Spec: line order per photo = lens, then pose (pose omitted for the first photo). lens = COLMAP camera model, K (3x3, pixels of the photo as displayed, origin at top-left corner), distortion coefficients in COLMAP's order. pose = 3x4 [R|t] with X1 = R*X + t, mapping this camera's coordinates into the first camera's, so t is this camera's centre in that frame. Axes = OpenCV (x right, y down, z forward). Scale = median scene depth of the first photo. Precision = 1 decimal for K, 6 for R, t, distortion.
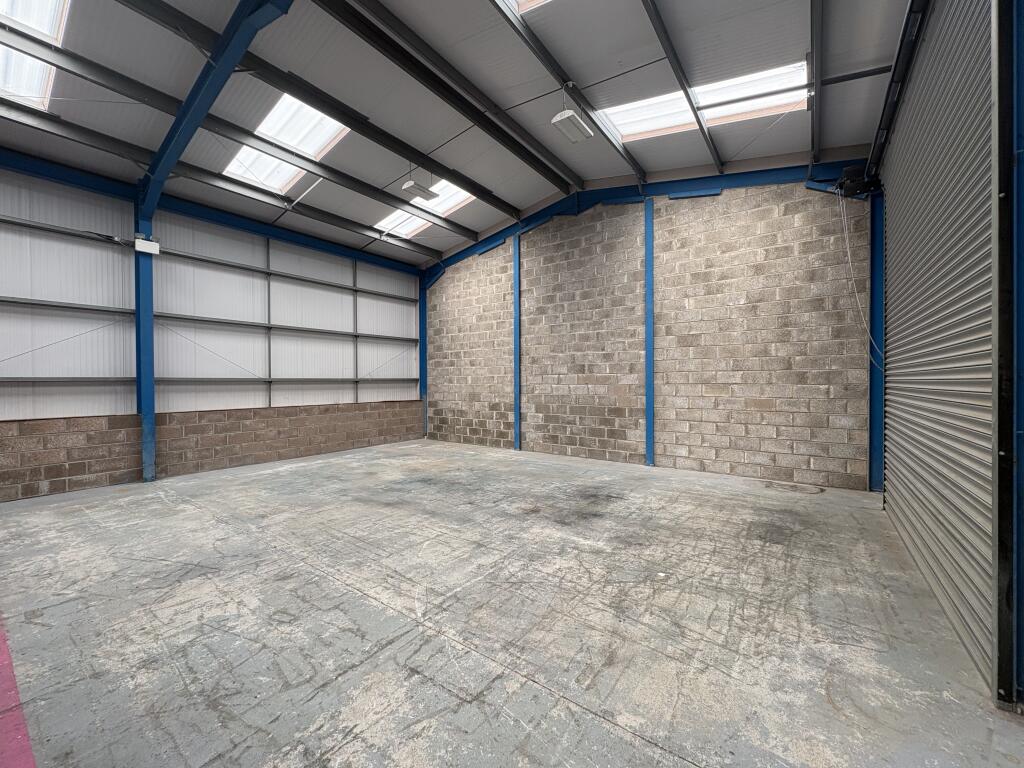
lens RADIAL K [[405.8, 0, 511.6], [0, 405.8, 384.9], [0, 0, 1]] dist [-0.000429, -0.000556]
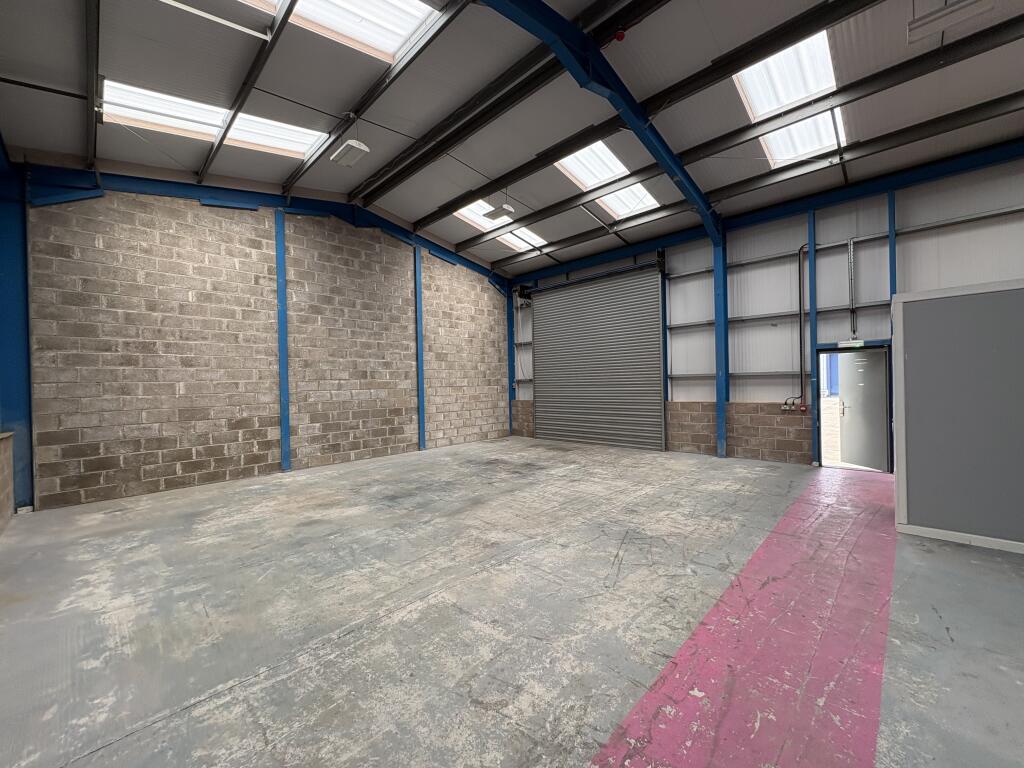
lens RADIAL K [[405.8, 0, 512.3], [0, 405.8, 384.5], [0, 0, 1]] dist [-0.000429, -0.000556]
pose [[0.132565, -0.003333, 0.991169, -0.901667], [0.030734, 0.999527, -0.000749, -0.002000], [-0.990698, 0.030562, 0.132605, 0.527329]]
